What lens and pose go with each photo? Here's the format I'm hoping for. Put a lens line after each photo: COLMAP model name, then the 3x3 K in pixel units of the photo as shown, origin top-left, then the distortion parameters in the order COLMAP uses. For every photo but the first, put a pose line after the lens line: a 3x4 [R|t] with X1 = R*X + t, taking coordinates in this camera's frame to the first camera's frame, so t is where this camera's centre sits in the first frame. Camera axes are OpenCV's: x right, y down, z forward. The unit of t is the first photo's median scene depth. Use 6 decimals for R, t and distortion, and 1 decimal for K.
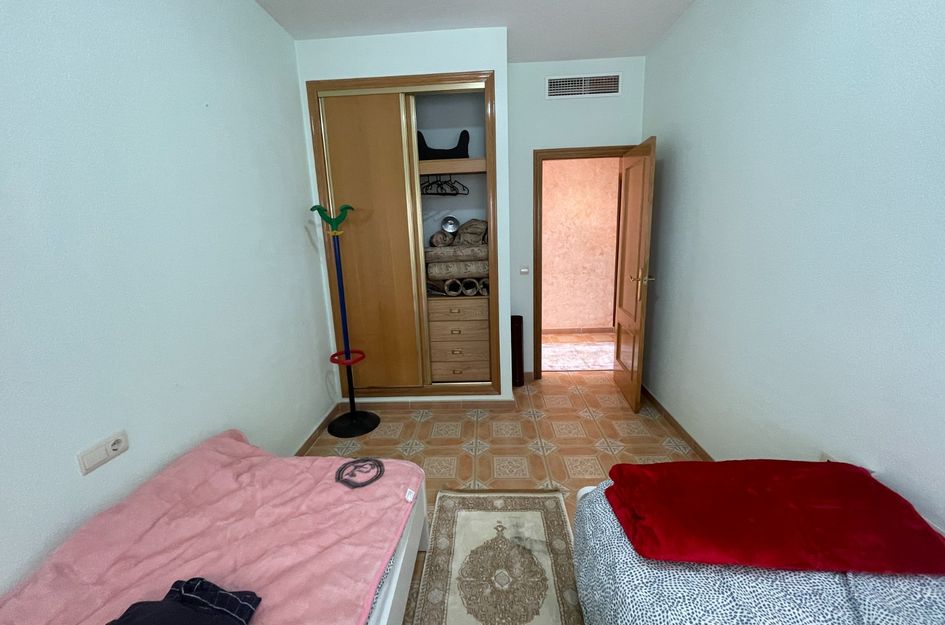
lens RADIAL K [[408.2, 0, 472.5], [0, 408.2, 312.5], [0, 0, 1]] dist [0.001005, 0.000017]
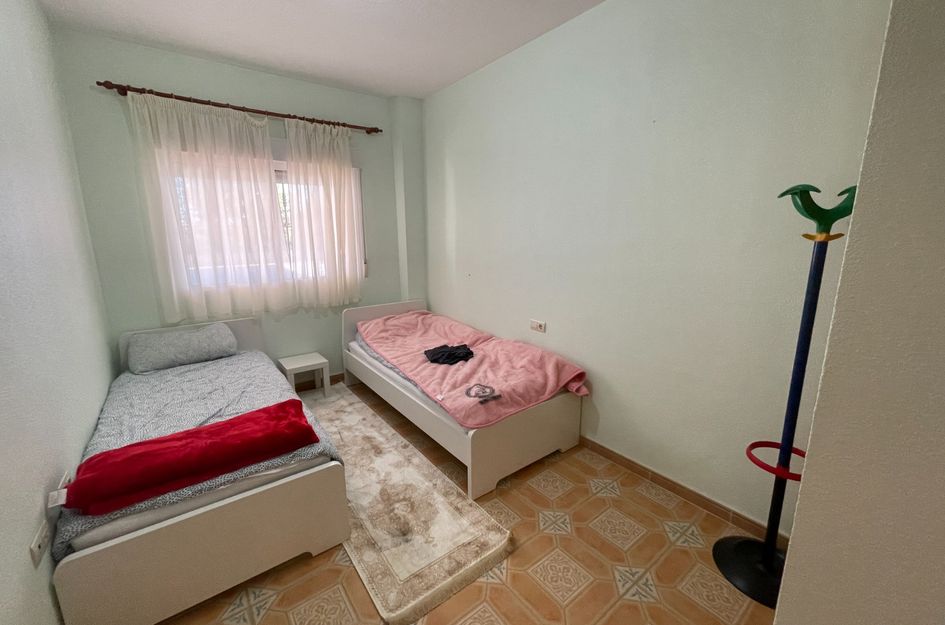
lens RADIAL K [[376.0, 0, 472.5], [0, 376.0, 312.5], [0, 0, 1]] dist [0.000284, -0.000108]
pose [[-0.769480, 0.153110, -0.620047, 0.439960], [-0.116549, 0.920874, 0.372032, -0.305761], [0.627947, 0.358537, -0.690749, 1.430937]]
